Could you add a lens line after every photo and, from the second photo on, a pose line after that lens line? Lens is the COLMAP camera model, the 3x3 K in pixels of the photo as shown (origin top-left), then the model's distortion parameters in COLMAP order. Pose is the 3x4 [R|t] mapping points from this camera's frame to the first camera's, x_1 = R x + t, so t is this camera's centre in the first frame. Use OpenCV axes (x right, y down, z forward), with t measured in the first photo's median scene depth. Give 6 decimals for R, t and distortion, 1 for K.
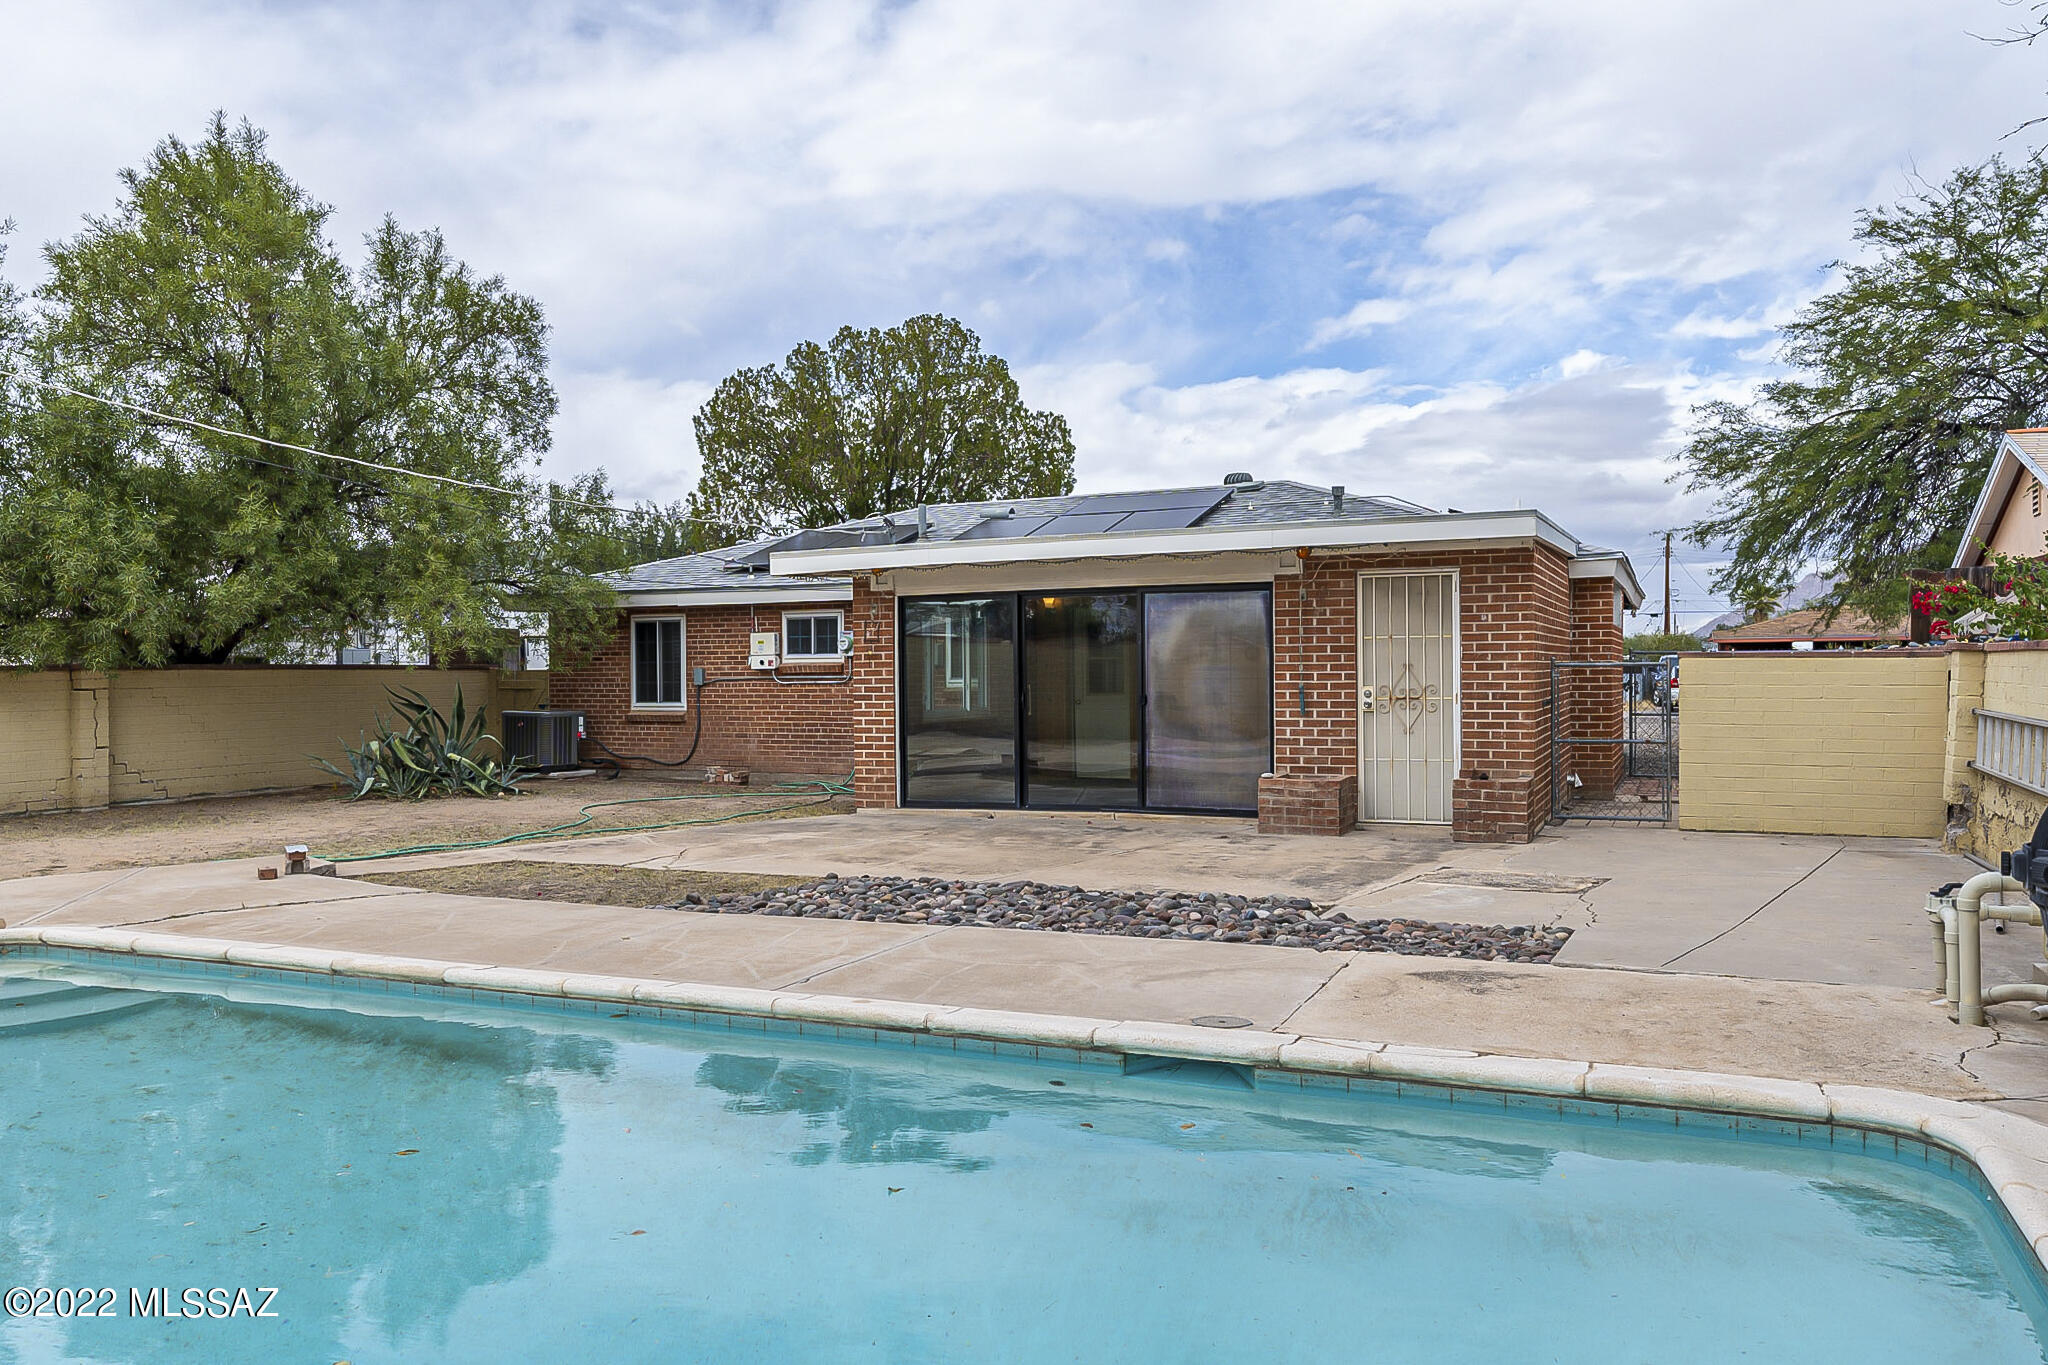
lens RADIAL K [[1489.1, 0, 1024.0], [0, 1489.1, 682.5], [0, 0, 1]] dist [-0.004802, -0.003510]
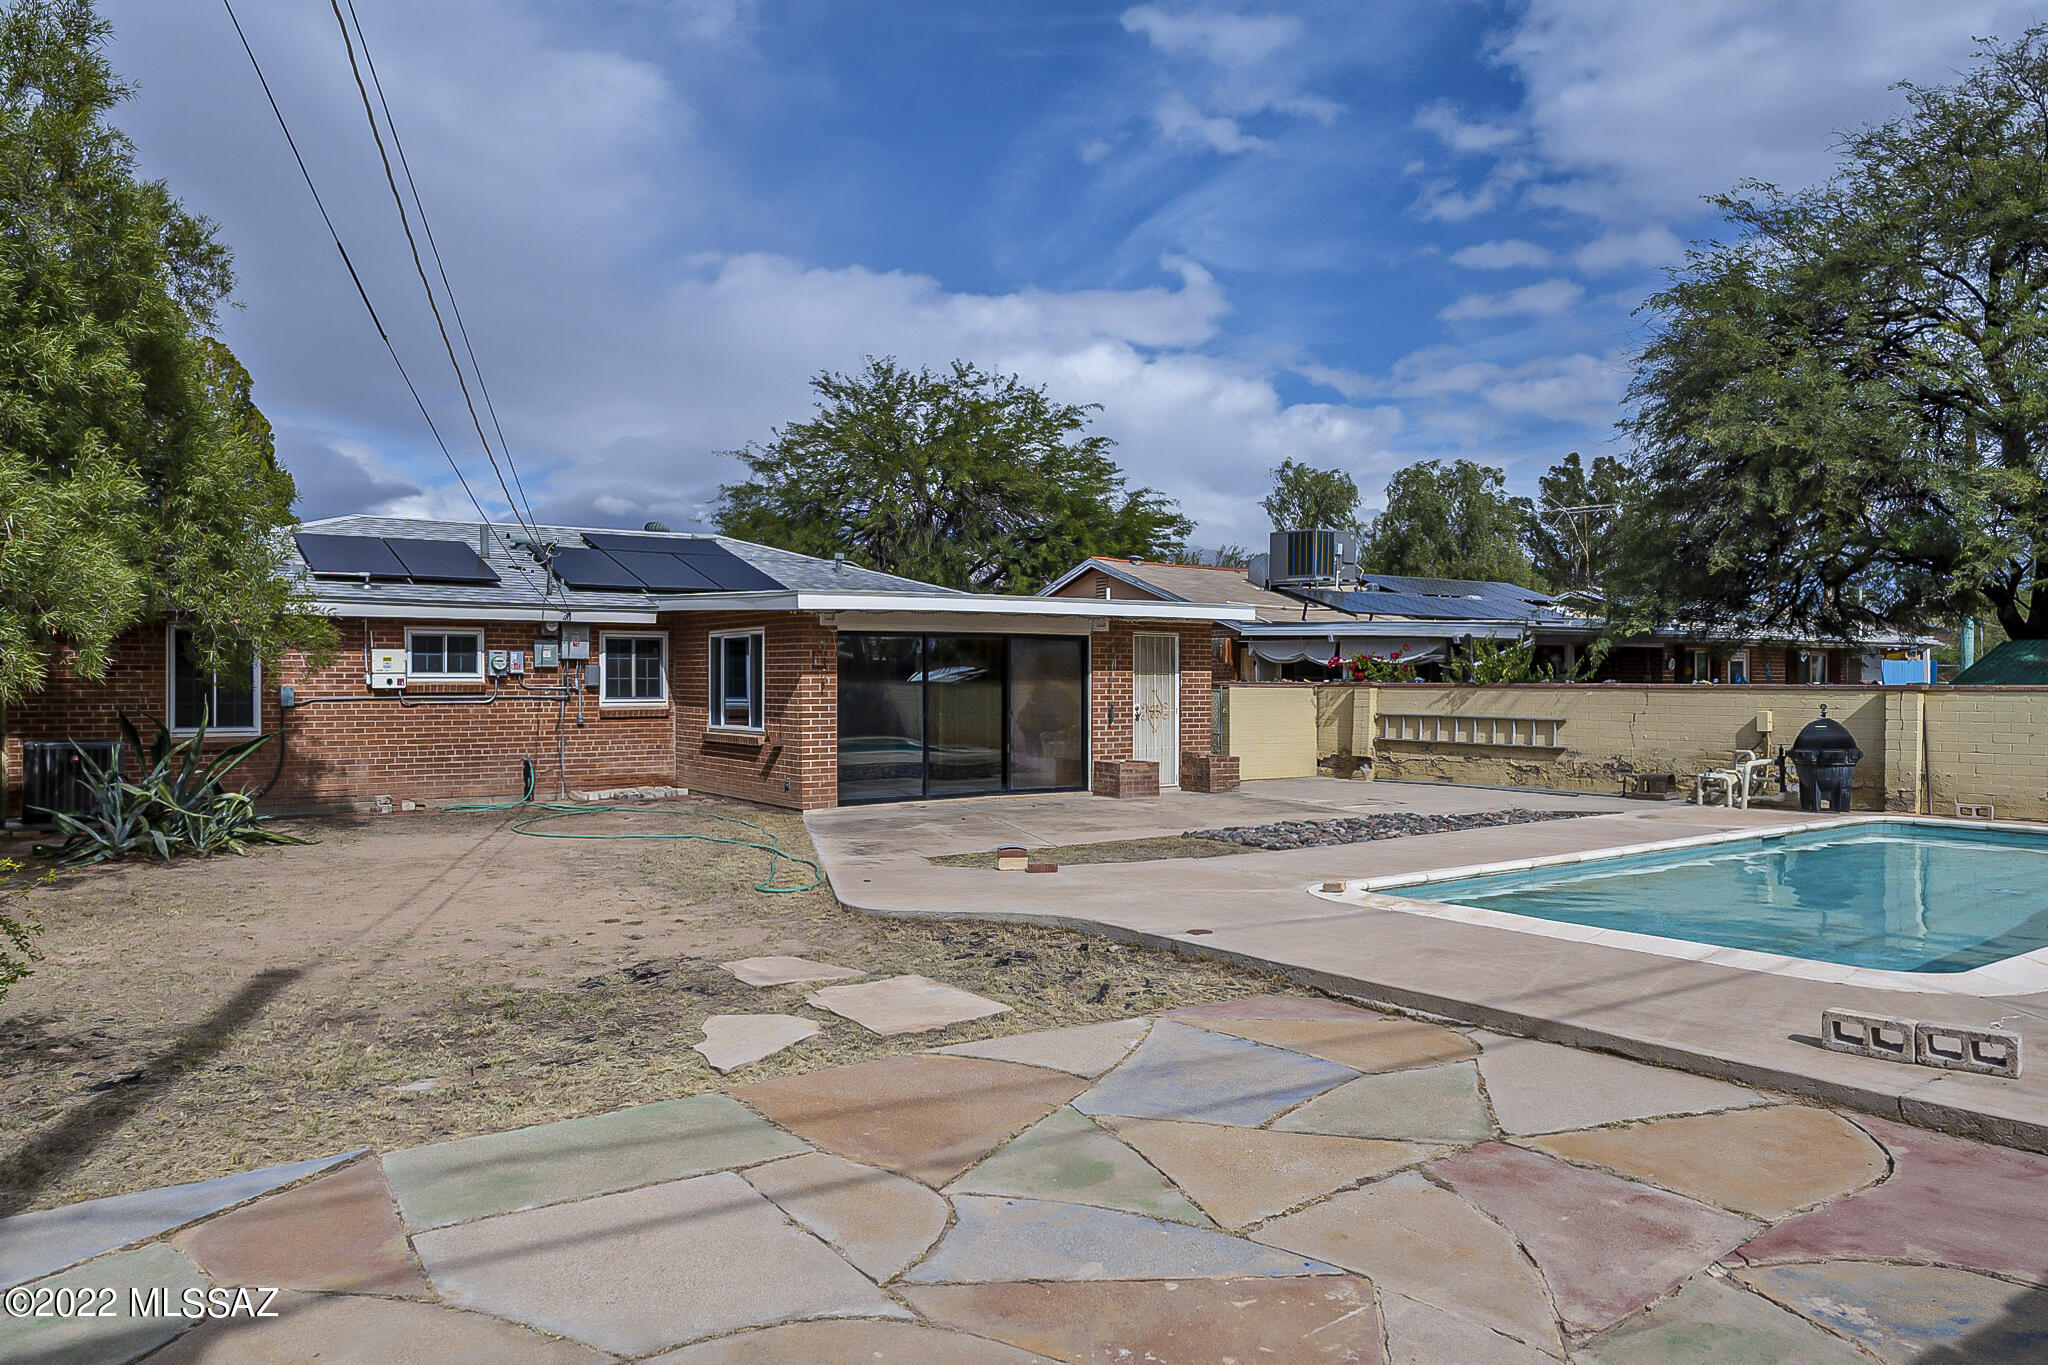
lens RADIAL K [[1367.3, 0, 1024.0], [0, 1367.3, 682.5], [0, 0, 1]] dist [0.006939, 0.004755]
pose [[0.502201, 0.009180, 0.864702, -0.963527], [0.001221, 0.999935, -0.011325, -0.003331], [-0.864750, 0.006743, 0.502157, 0.317275]]
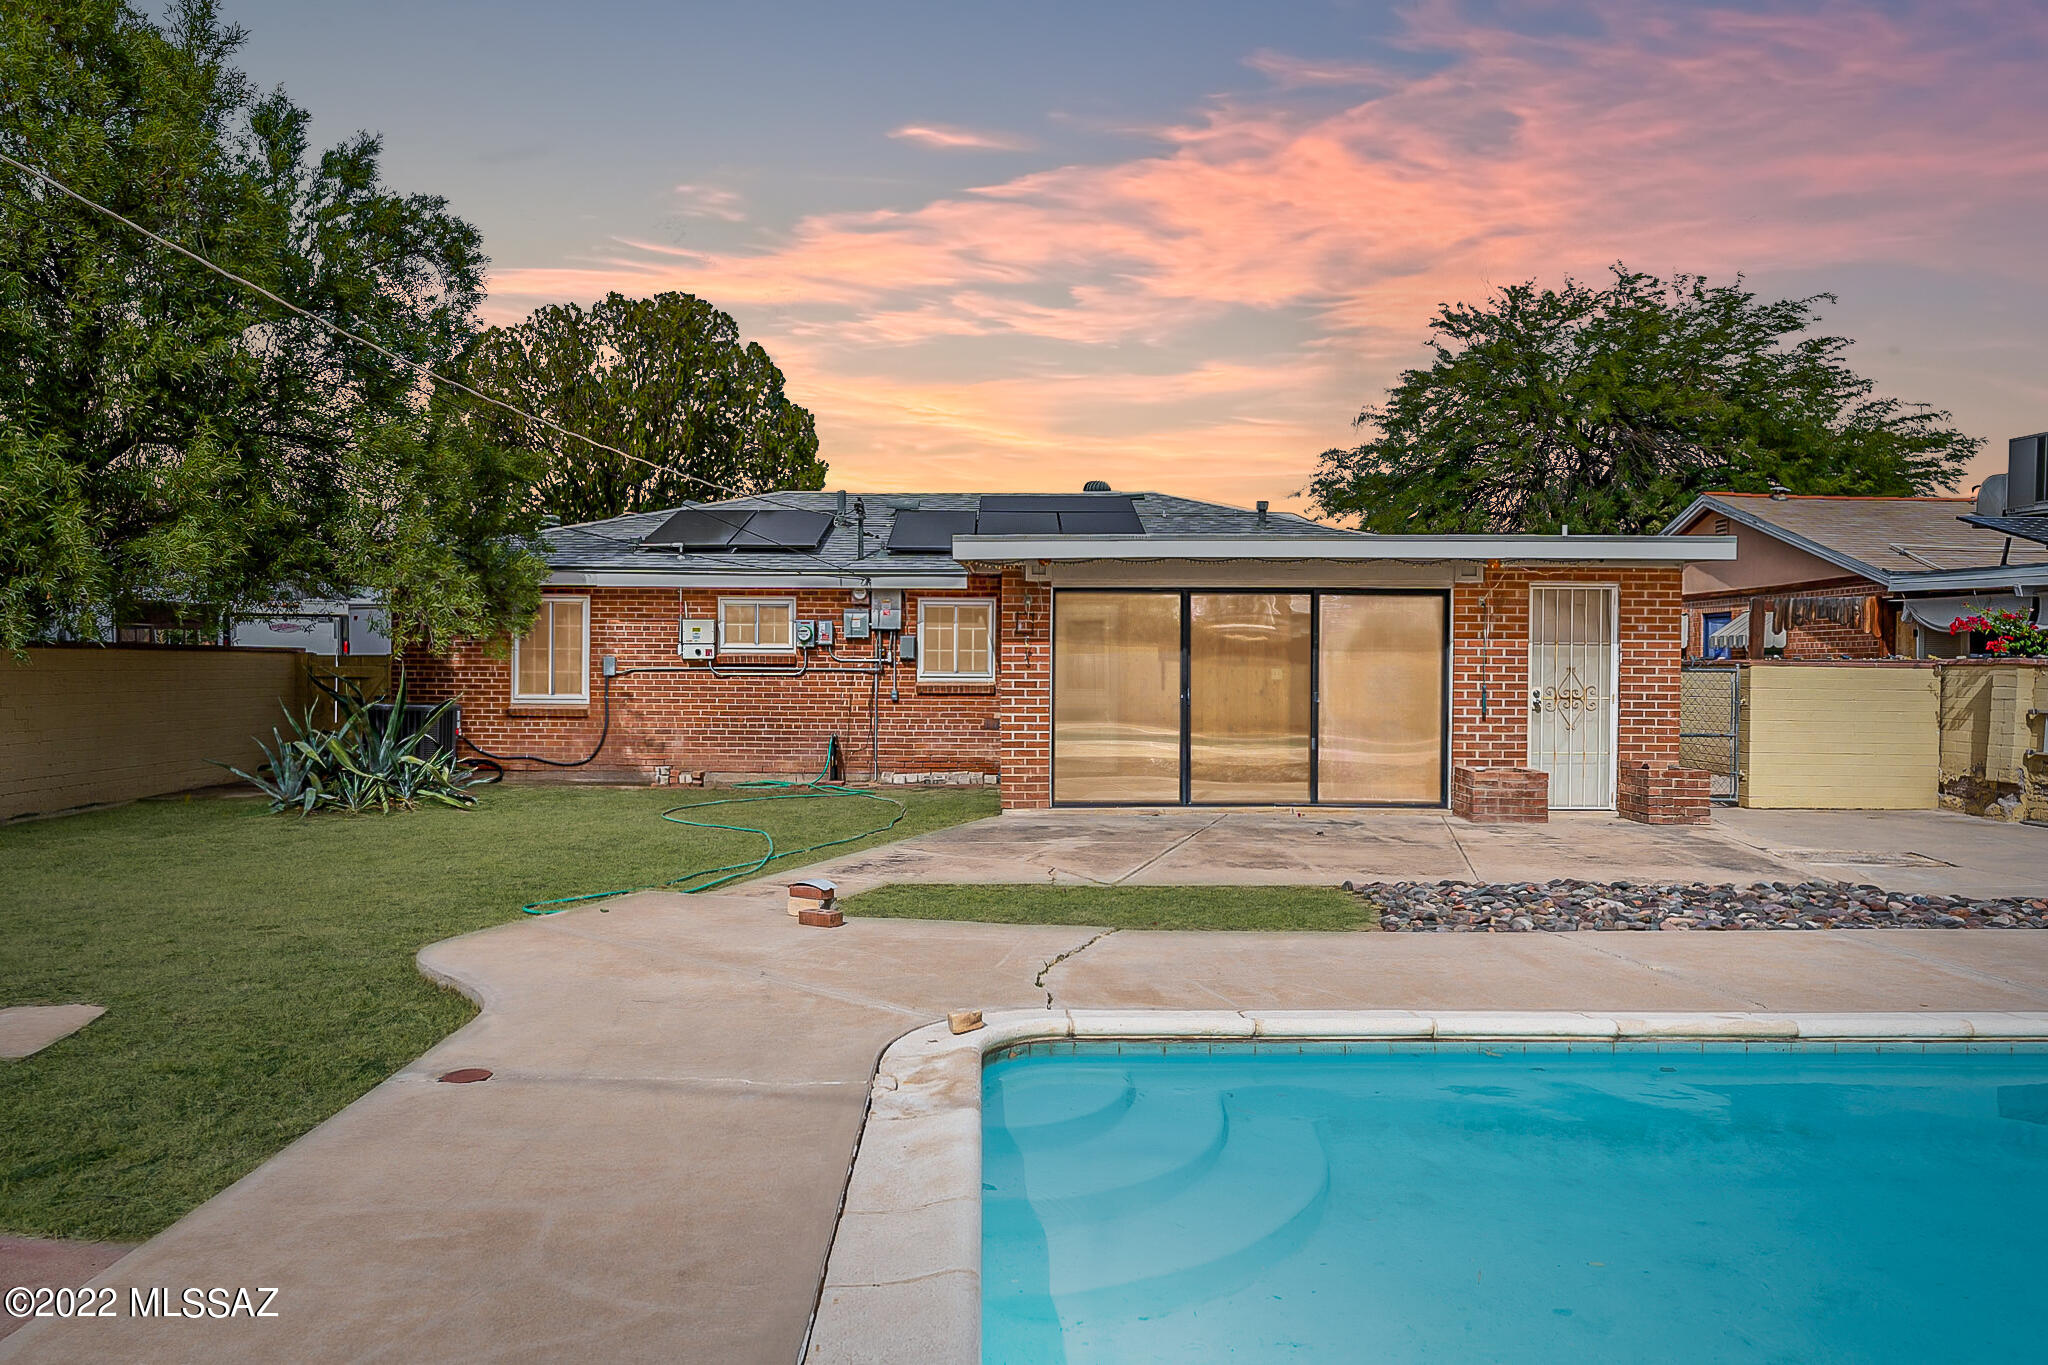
lens RADIAL K [[1367.3, 0, 1024.0], [0, 1367.3, 682.5], [0, 0, 1]] dist [0.006939, 0.004755]
pose [[0.903988, 0.010539, 0.427428, -0.478640], [-0.012496, 0.999920, 0.001773, 0.001948], [-0.427376, -0.006944, 0.904048, 0.211056]]
